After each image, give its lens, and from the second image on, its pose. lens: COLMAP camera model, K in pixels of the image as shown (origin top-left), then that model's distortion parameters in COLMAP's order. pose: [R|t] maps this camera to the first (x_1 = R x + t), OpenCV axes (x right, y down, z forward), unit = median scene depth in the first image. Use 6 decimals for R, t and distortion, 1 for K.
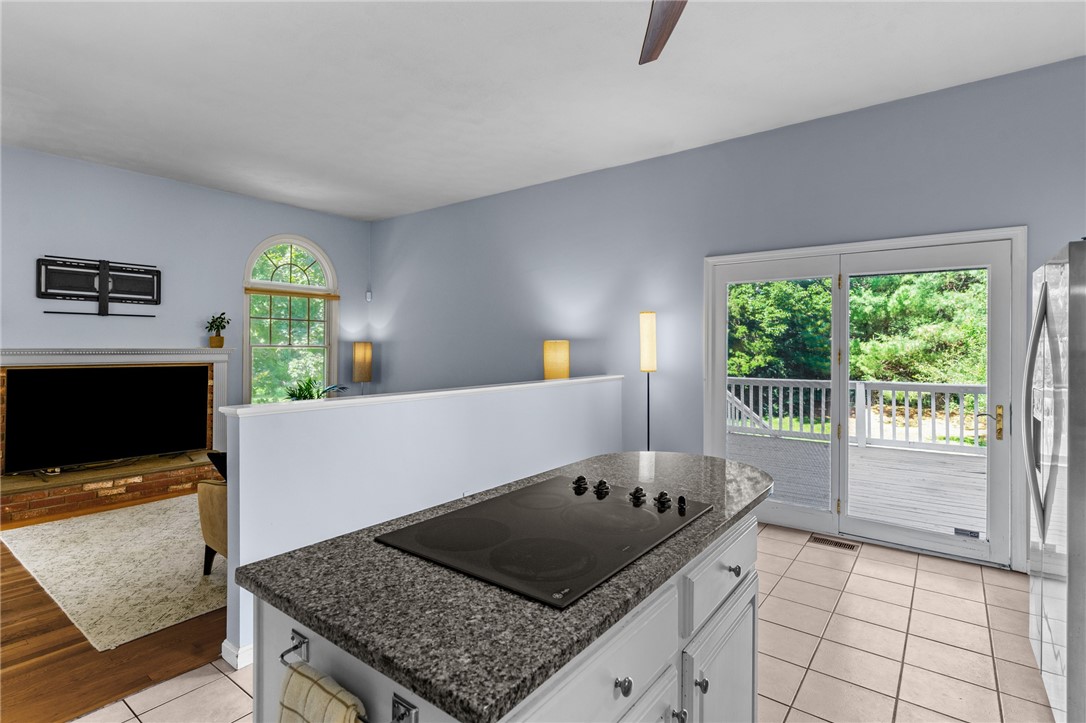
lens RADIAL K [[534.2, 0, 526.8], [0, 534.2, 347.6], [0, 0, 1]] dist [-0.000780, -0.000309]
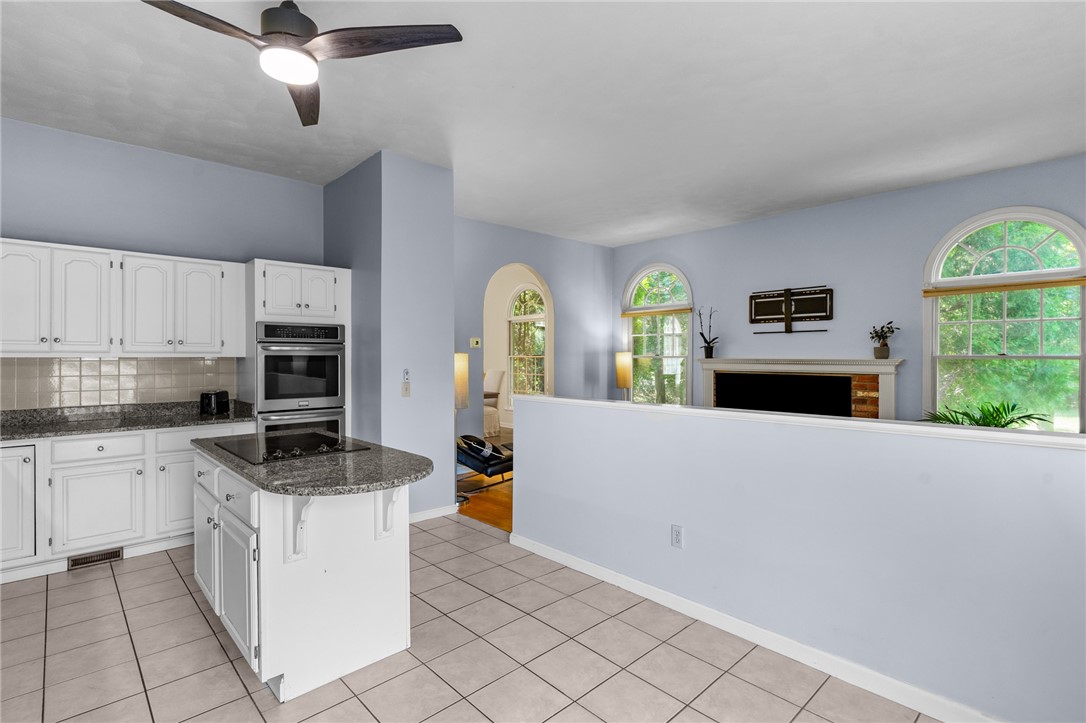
lens RADIAL K [[523.0, 0, 535.5], [0, 523.0, 356.9], [0, 0, 1]] dist [-0.000568, -0.001137]
pose [[-0.158470, -0.002054, -0.987362, 0.507690], [0.000248, 0.999998, -0.002120, -0.001396], [0.987364, -0.000581, -0.158470, 0.607180]]
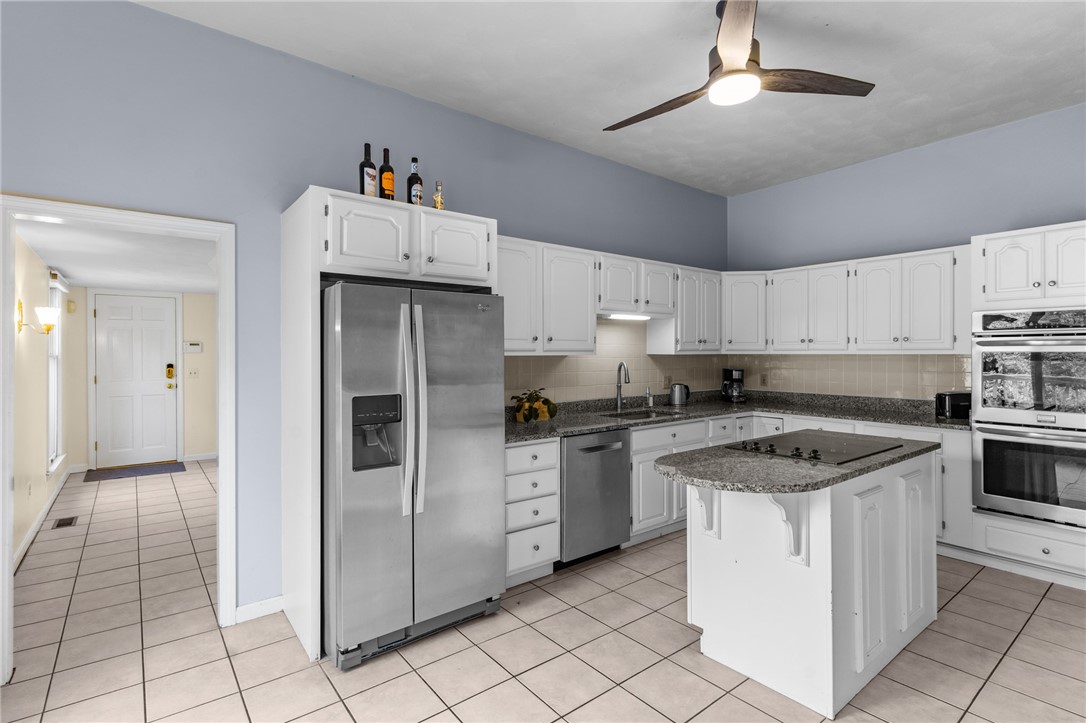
lens RADIAL K [[523.0, 0, 535.5], [0, 523.0, 356.9], [0, 0, 1]] dist [-0.000568, -0.001137]
pose [[-0.971216, -0.003518, 0.238174, 0.160927], [-0.001705, 0.999968, 0.007821, -0.004059], [-0.238194, 0.007190, -0.971191, 0.844725]]
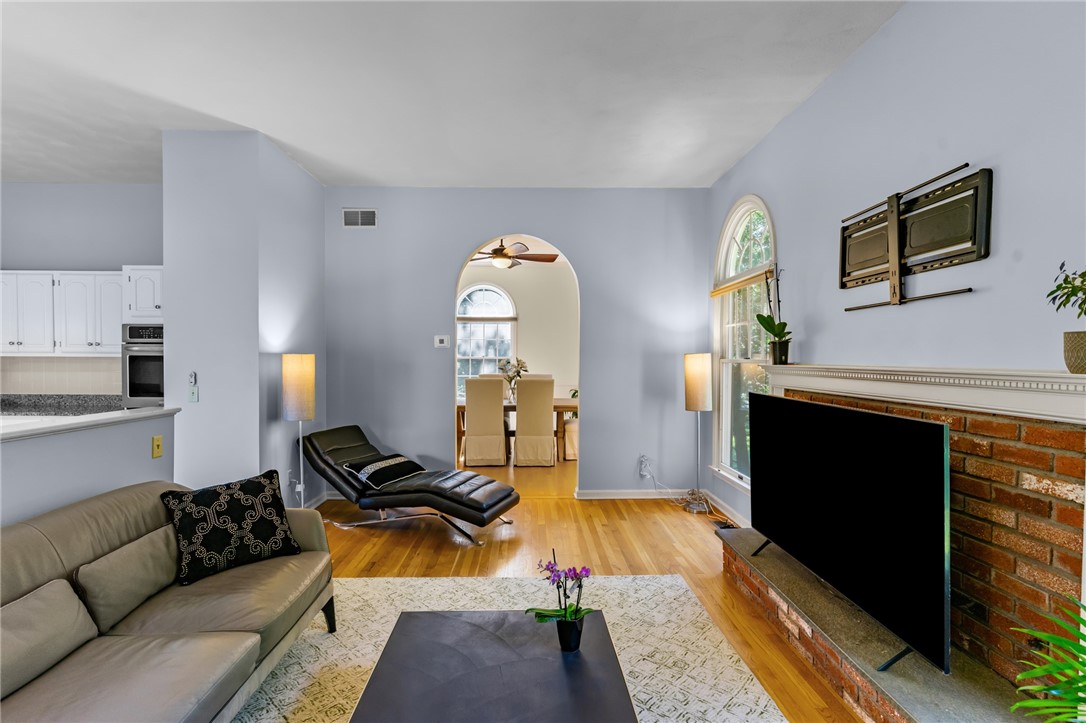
lens RADIAL K [[520.1, 0, 536.1], [0, 520.1, 368.8], [0, 0, 1]] dist [-0.001345, -0.000567]
pose [[-0.774684, 0.004792, -0.632331, -0.213472], [-0.008321, 0.999807, 0.017771, -0.004238], [0.632294, 0.019029, -0.774495, 1.162266]]
